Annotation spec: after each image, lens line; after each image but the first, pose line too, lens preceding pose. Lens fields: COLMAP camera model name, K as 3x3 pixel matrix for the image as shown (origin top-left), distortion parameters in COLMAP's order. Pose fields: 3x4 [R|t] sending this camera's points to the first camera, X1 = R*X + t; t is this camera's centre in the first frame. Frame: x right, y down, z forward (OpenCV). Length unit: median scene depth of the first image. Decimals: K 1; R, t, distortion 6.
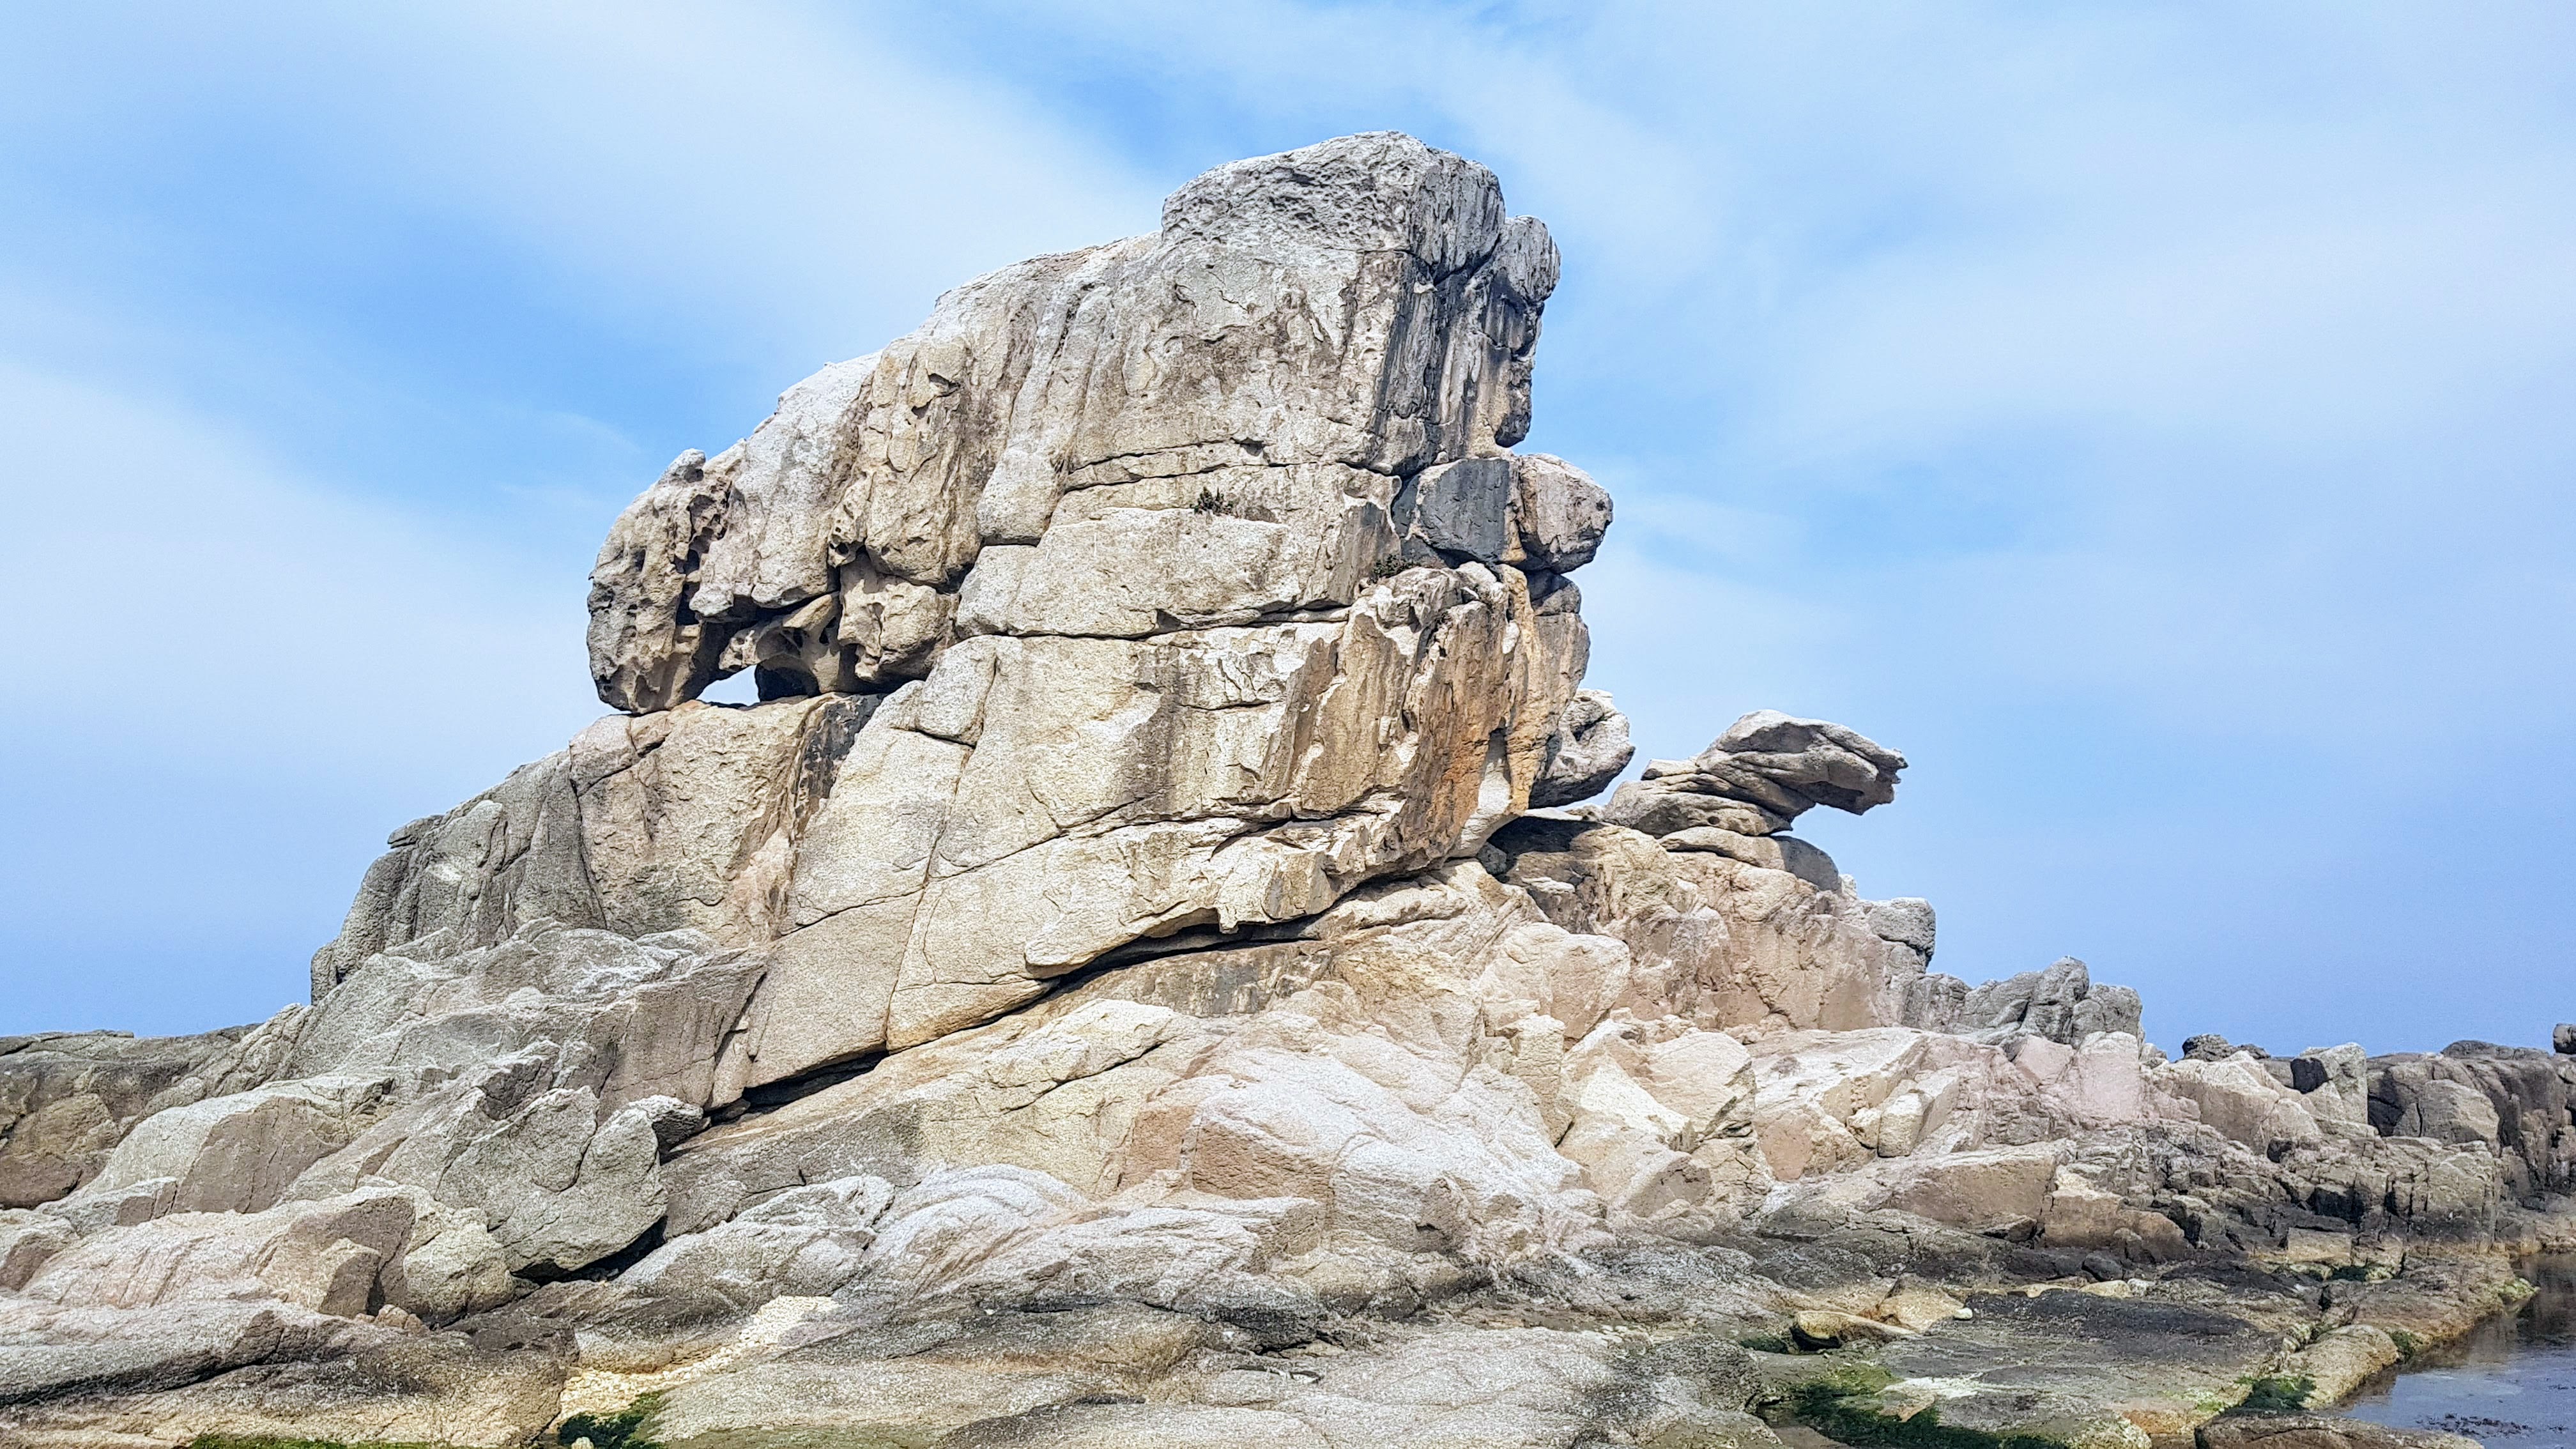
lens RADIAL K [[2032.3, 0, 1227.8], [0, 2032.3, 836.1], [0, 0, 1]] dist [0.024288, -0.060840]
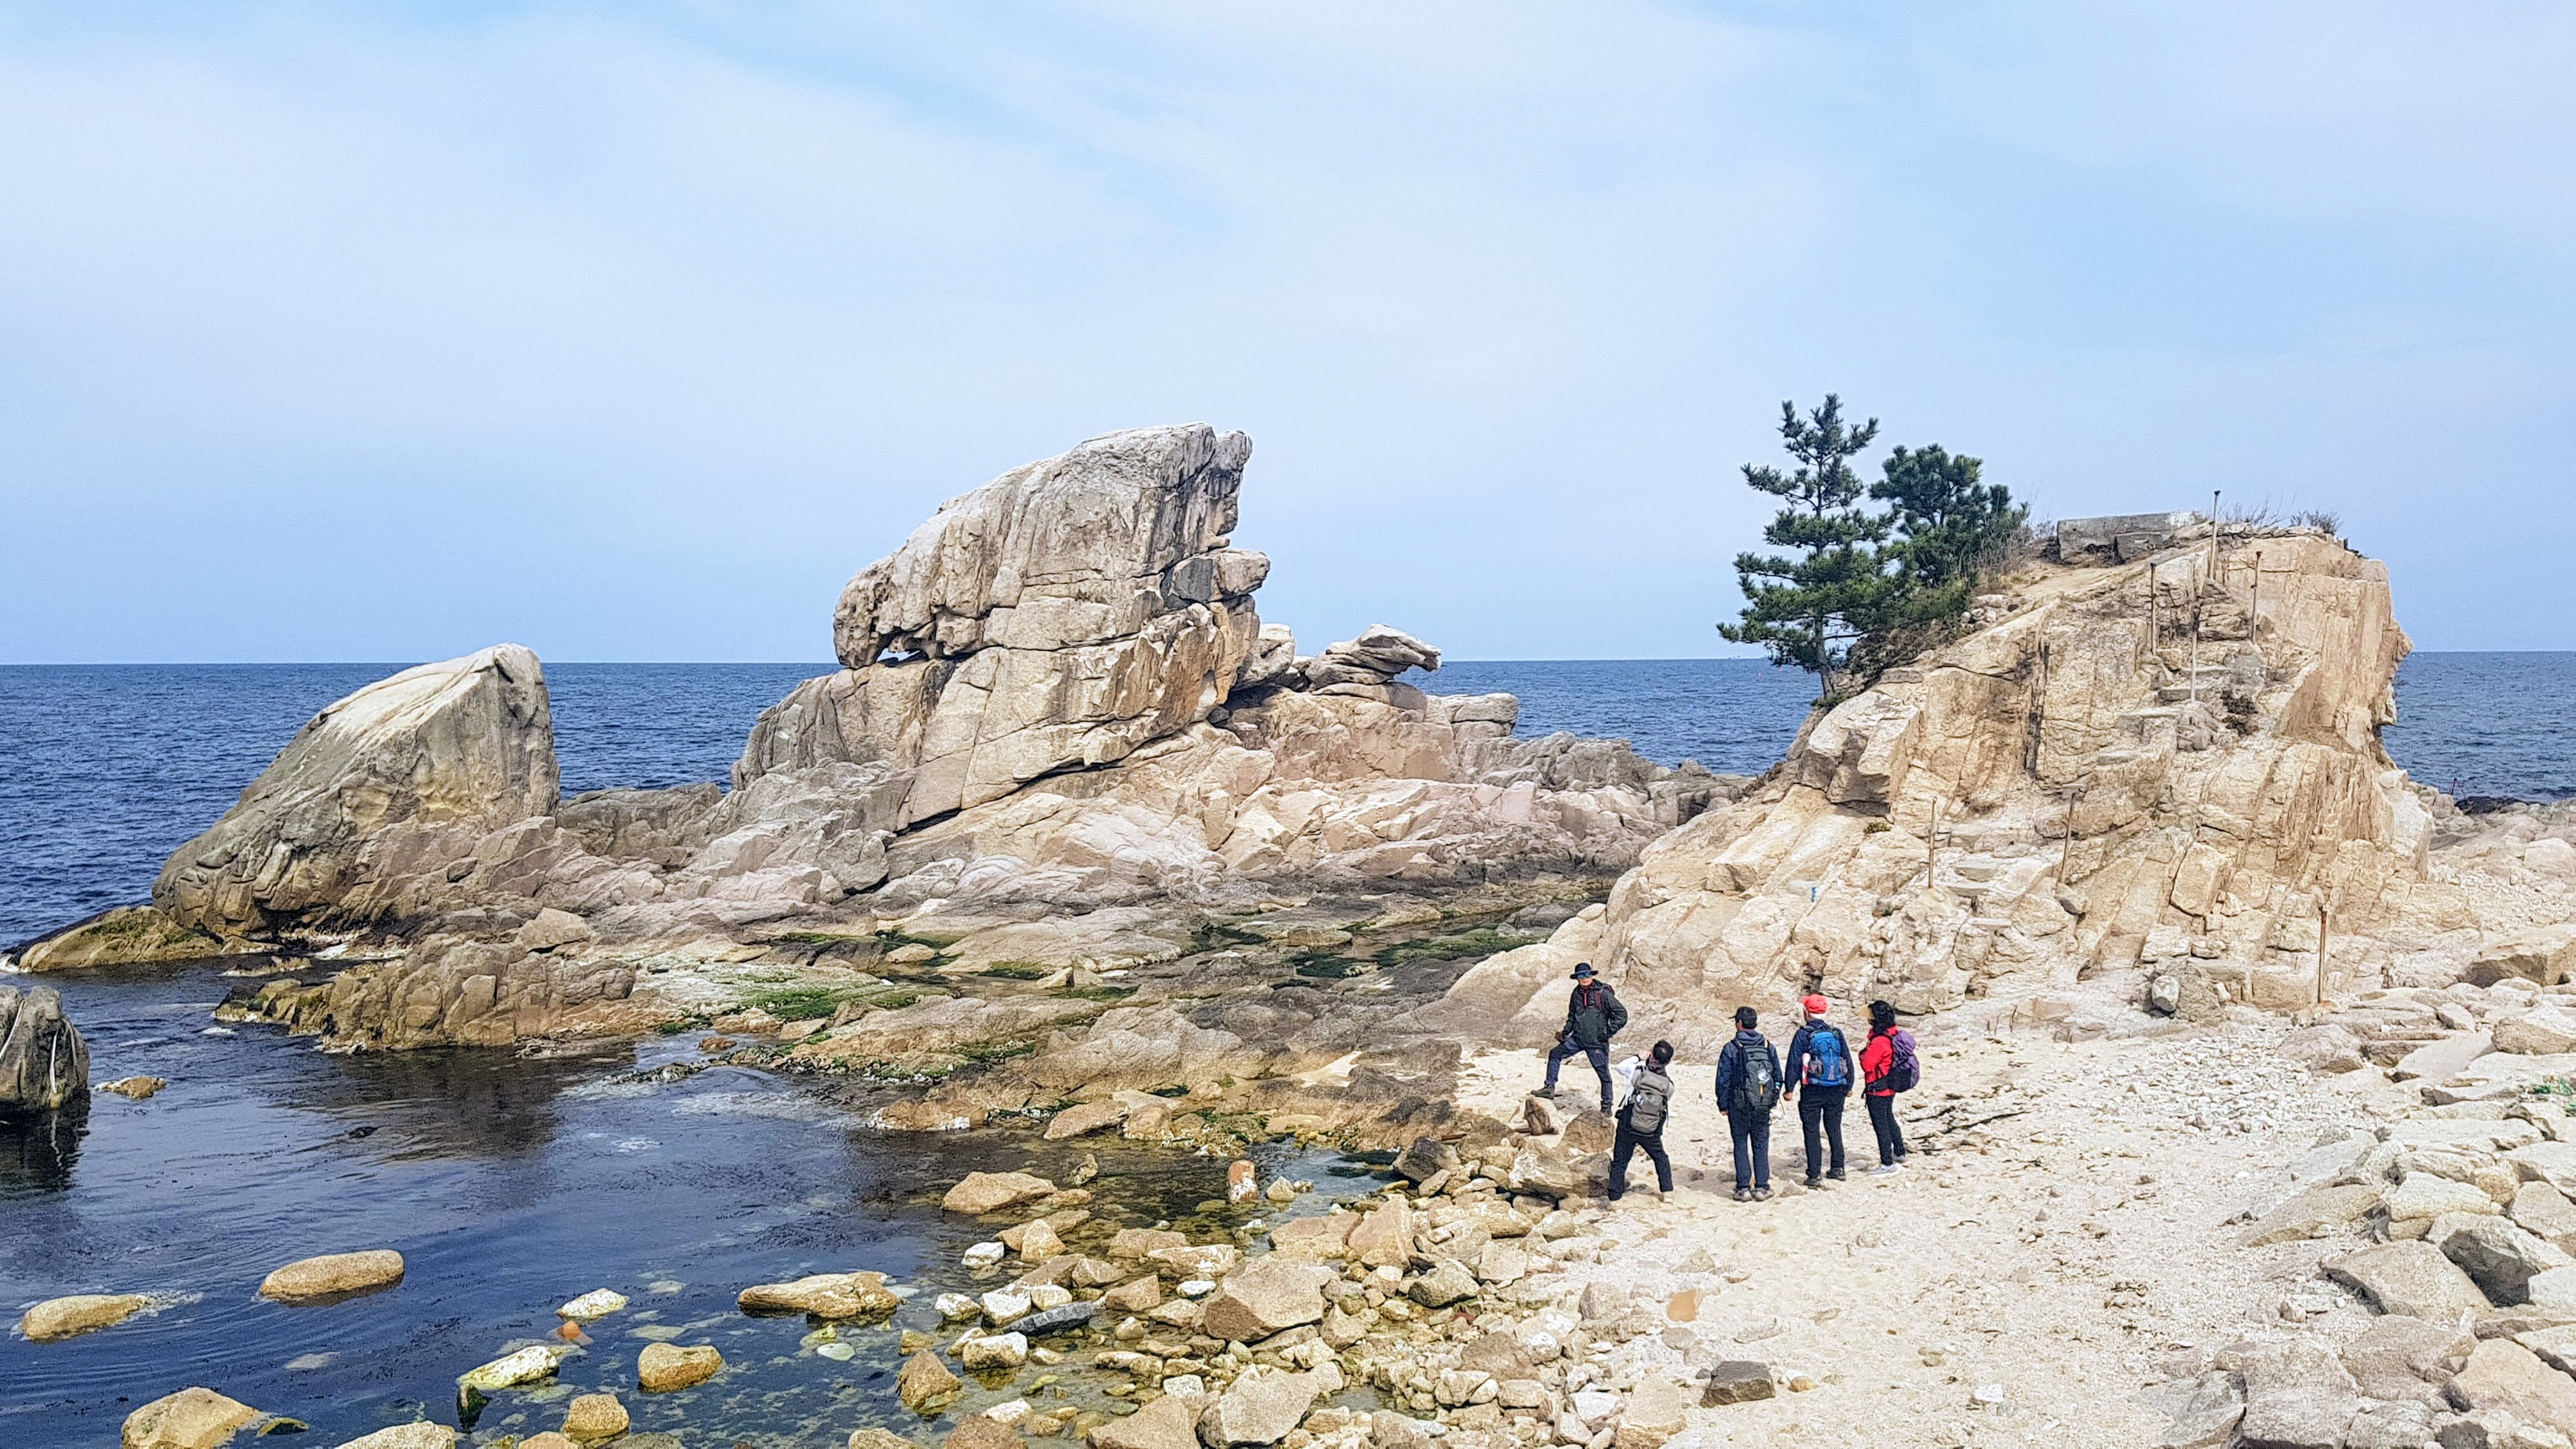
lens RADIAL K [[2095.2, 0, 1297.0], [0, 2095.2, 843.5], [0, 0, 1]] dist [0.150736, -0.004174]
pose [[0.999947, -0.000622, -0.010260, 0.283790], [0.002590, 0.981207, 0.192941, -0.360021], [0.009947, -0.192957, 0.981157, -1.614322]]
